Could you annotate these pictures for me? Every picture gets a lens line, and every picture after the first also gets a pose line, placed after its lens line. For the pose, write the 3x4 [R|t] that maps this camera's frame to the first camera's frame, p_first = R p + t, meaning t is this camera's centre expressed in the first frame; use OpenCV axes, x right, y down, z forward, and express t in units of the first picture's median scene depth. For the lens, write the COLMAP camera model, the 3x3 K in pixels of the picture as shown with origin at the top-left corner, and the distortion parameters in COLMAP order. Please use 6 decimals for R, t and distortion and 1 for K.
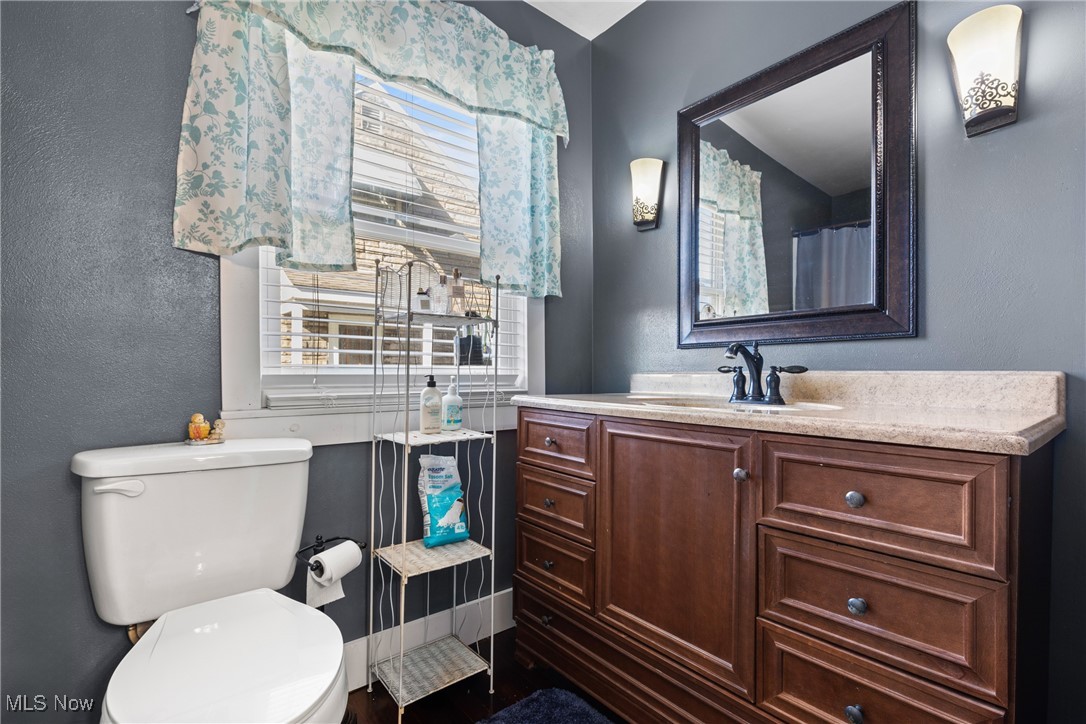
lens RADIAL K [[491.0, 0, 541.7], [0, 491.0, 367.6], [0, 0, 1]] dist [0.006678, 0.000487]
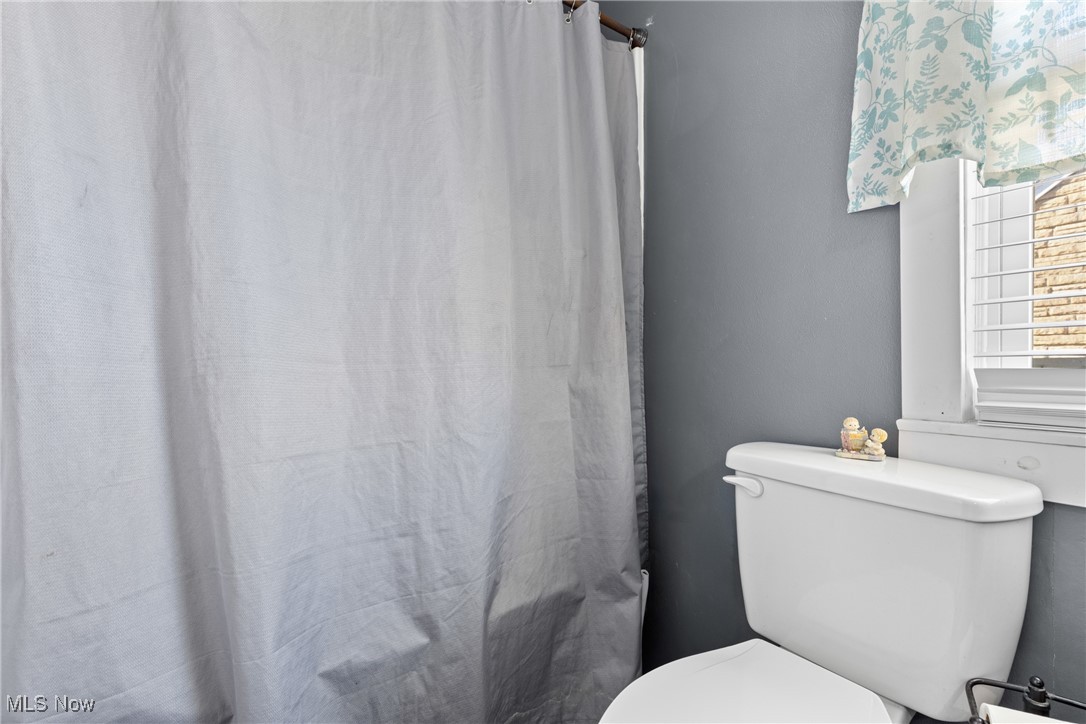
lens RADIAL K [[491.0, 0, 540.9], [0, 491.0, 368.1], [0, 0, 1]] dist [0.006678, 0.000487]
pose [[-0.059512, -0.003376, -0.998222, 0.105394], [0.005541, 0.999978, -0.003712, 0.014868], [0.998212, -0.005752, -0.059492, 0.528943]]
